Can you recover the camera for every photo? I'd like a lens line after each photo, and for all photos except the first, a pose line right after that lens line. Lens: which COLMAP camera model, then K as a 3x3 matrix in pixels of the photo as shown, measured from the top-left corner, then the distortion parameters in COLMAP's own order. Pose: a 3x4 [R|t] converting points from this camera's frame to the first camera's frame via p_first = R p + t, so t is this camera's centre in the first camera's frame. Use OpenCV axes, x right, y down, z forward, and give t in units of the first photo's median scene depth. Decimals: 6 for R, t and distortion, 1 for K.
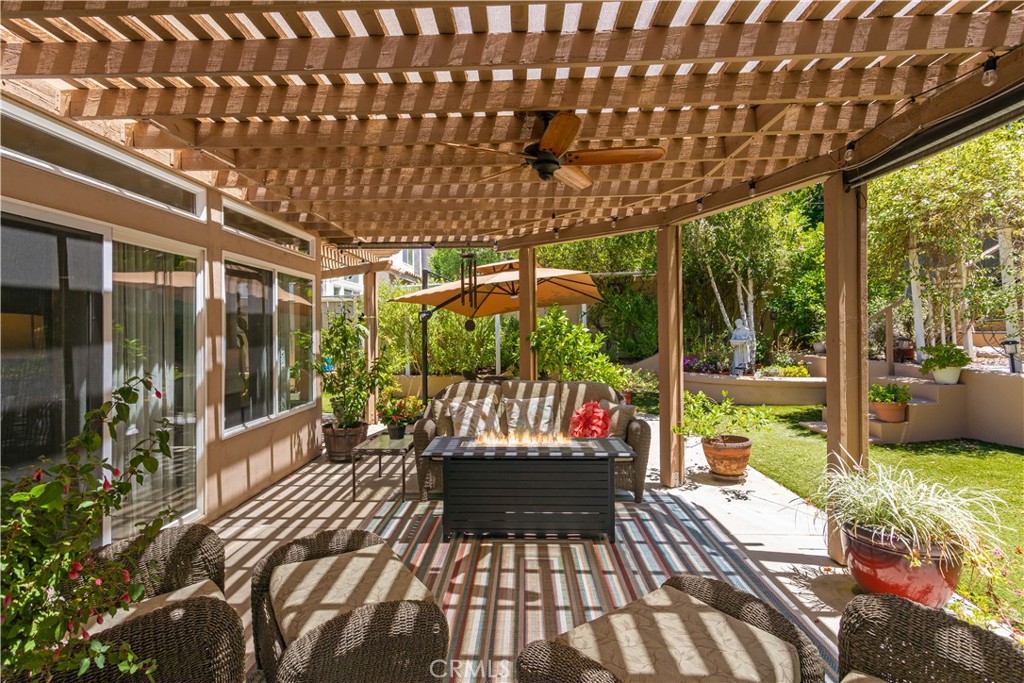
lens RADIAL K [[496.8, 0, 510.8], [0, 496.8, 336.8], [0, 0, 1]] dist [0.000834, 0.002218]
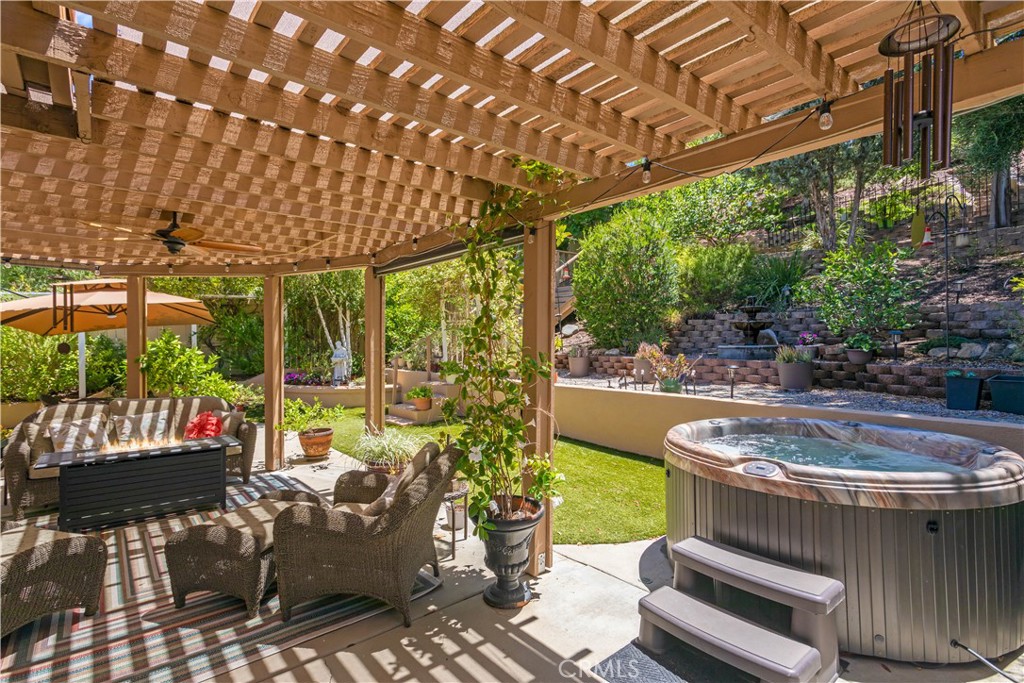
lens RADIAL K [[496.8, 0, 509.9], [0, 496.8, 341.3], [0, 0, 1]] dist [0.000834, 0.002218]
pose [[0.749996, 0.011315, 0.661346, -0.084722], [0.000825, 0.999837, -0.018042, -0.021412], [-0.661442, 0.014077, 0.749864, -0.407726]]
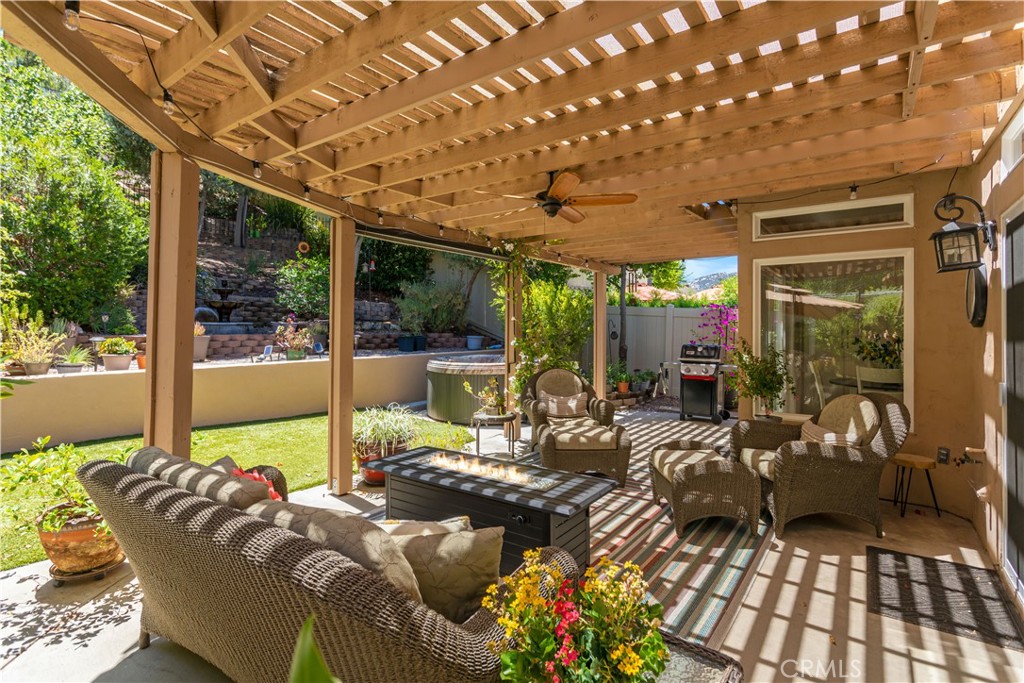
lens RADIAL K [[496.8, 0, 509.6], [0, 496.8, 334.9], [0, 0, 1]] dist [0.000834, 0.002218]
pose [[-0.830184, -0.001804, 0.557486, -0.343915], [0.002857, 0.999968, 0.007492, 0.000097], [-0.557482, 0.007812, -0.830152, 1.329469]]
